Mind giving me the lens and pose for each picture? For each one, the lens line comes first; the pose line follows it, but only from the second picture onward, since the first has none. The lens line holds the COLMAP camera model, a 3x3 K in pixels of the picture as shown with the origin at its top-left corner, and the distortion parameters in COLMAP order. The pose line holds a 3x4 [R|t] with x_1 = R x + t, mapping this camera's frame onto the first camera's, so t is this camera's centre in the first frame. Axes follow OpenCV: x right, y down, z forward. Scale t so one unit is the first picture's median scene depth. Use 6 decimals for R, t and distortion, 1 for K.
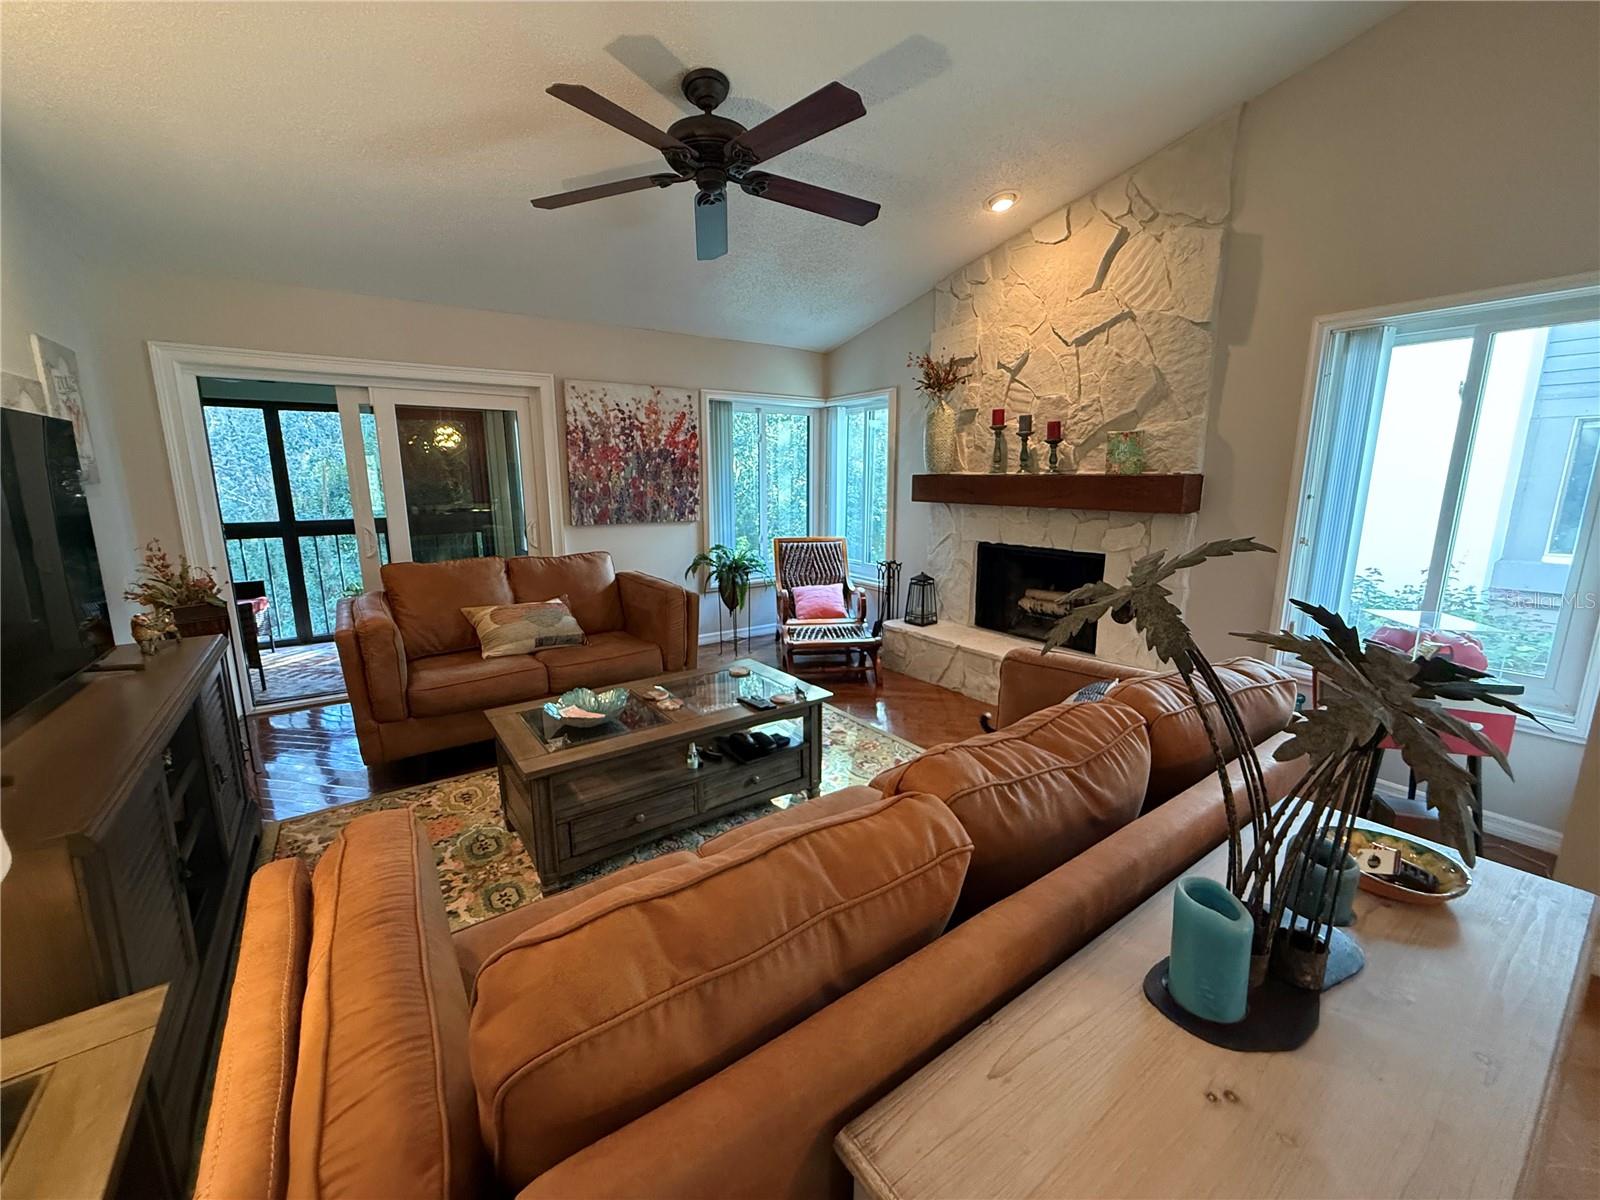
lens RADIAL K [[637.2, 0, 801.1], [0, 637.2, 598.2], [0, 0, 1]] dist [-0.000446, 0.000020]
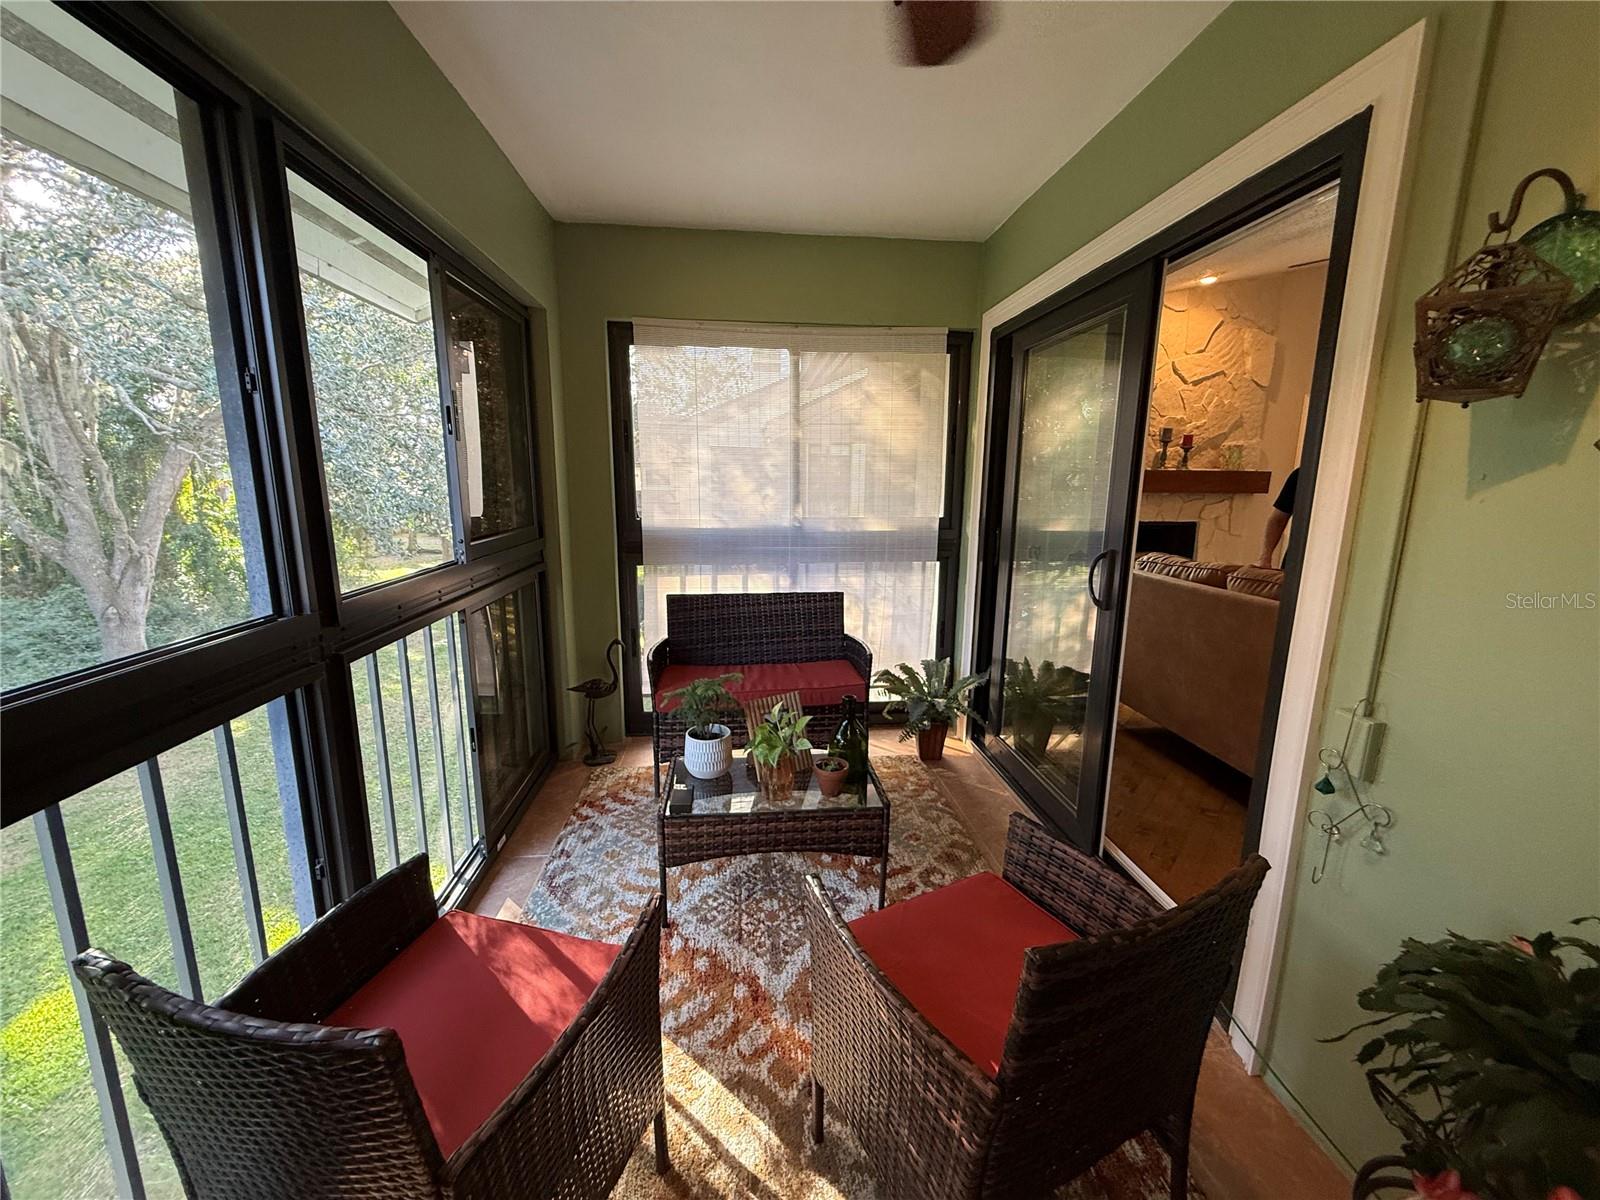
lens RADIAL K [[637.2, 0, 801.1], [0, 637.2, 598.2], [0, 0, 1]] dist [-0.000446, 0.000020]
pose [[0.498727, -0.155689, 0.852662, -1.398162], [0.155564, 0.983840, 0.088650, -0.177258], [-0.852685, 0.088431, 0.514887, 1.057443]]
